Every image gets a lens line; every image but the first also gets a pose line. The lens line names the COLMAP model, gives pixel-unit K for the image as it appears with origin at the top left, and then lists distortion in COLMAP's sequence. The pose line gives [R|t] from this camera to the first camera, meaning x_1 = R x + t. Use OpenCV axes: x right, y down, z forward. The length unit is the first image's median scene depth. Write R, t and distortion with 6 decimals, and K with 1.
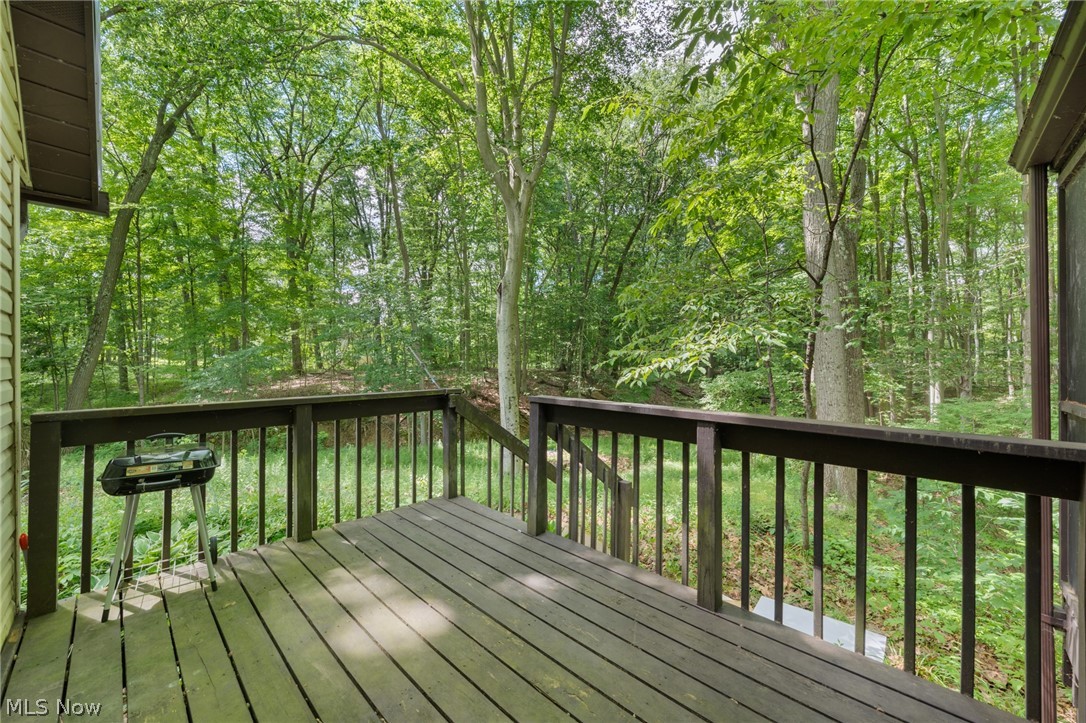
lens RADIAL K [[413.3, 0, 545.6], [0, 413.3, 360.0], [0, 0, 1]] dist [-0.000107, 0.000061]
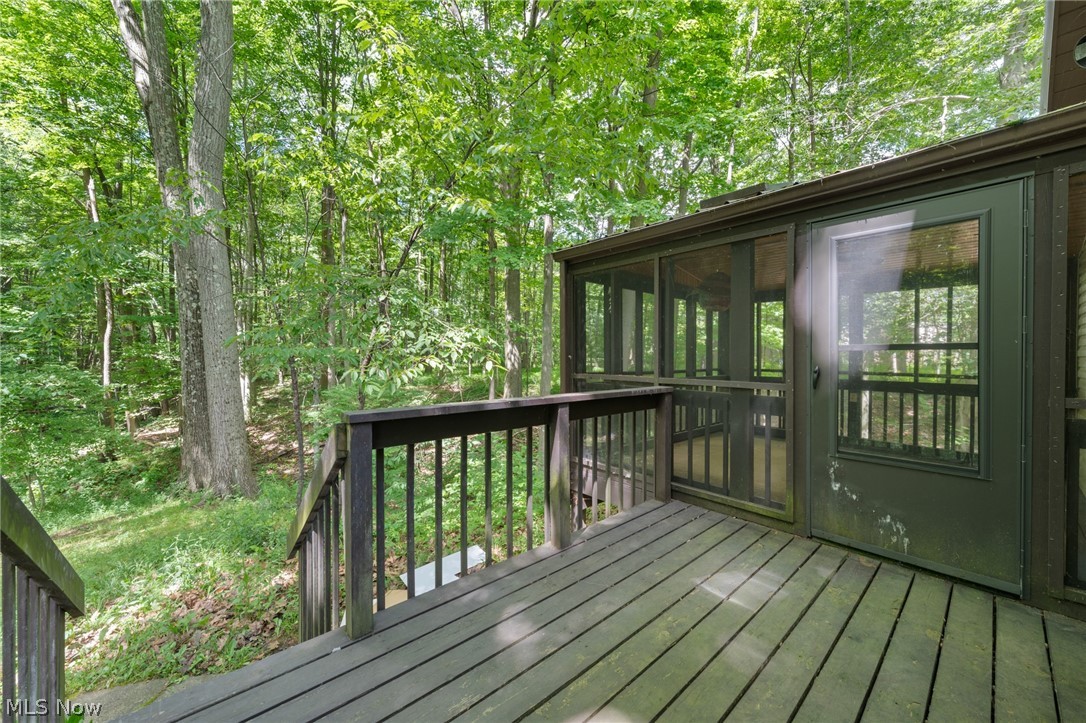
lens RADIAL K [[413.3, 0, 545.6], [0, 413.3, 360.0], [0, 0, 1]] dist [-0.000107, 0.000061]
pose [[0.075324, -0.006400, 0.997139, -0.845449], [0.000602, 0.999980, 0.006372, 0.007525], [-0.997159, 0.000121, 0.075326, 0.914476]]
